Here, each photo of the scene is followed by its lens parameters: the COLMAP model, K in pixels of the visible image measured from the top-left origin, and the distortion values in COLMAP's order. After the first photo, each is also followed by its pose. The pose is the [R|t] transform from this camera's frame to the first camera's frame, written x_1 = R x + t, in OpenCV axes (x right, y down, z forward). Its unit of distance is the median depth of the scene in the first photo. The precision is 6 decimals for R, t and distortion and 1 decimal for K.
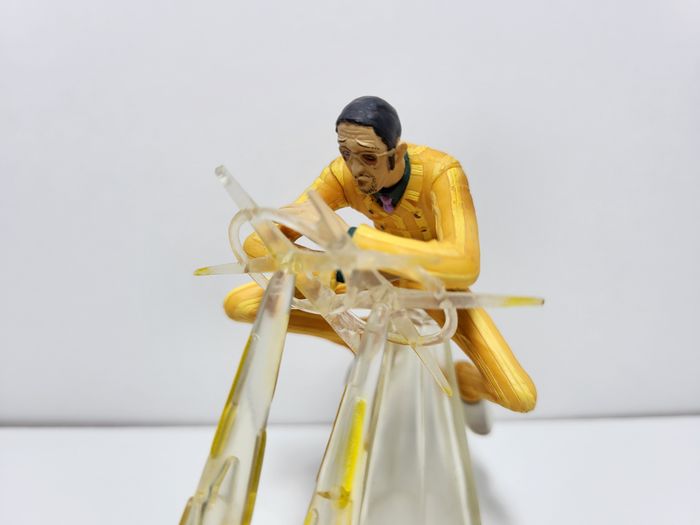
lens RADIAL K [[535.3, 0, 352.9], [0, 535.3, 262.0], [0, 0, 1]] dist [0.003633, -0.004896]
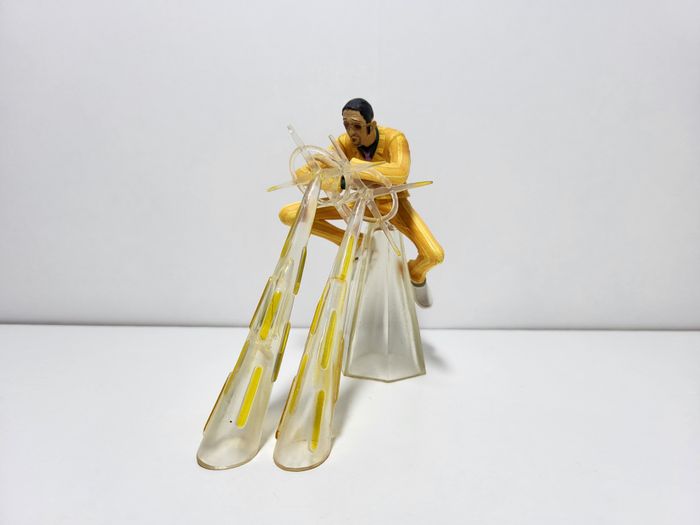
lens RADIAL K [[535.3, 0, 347.7], [0, 535.3, 262.9], [0, 0, 1]] dist [0.003633, -0.004896]
pose [[0.999821, 0.017939, -0.005936, 0.012462], [-0.018433, 0.995039, -0.097760, 0.518161], [0.004153, 0.097852, 0.995192, -0.989905]]
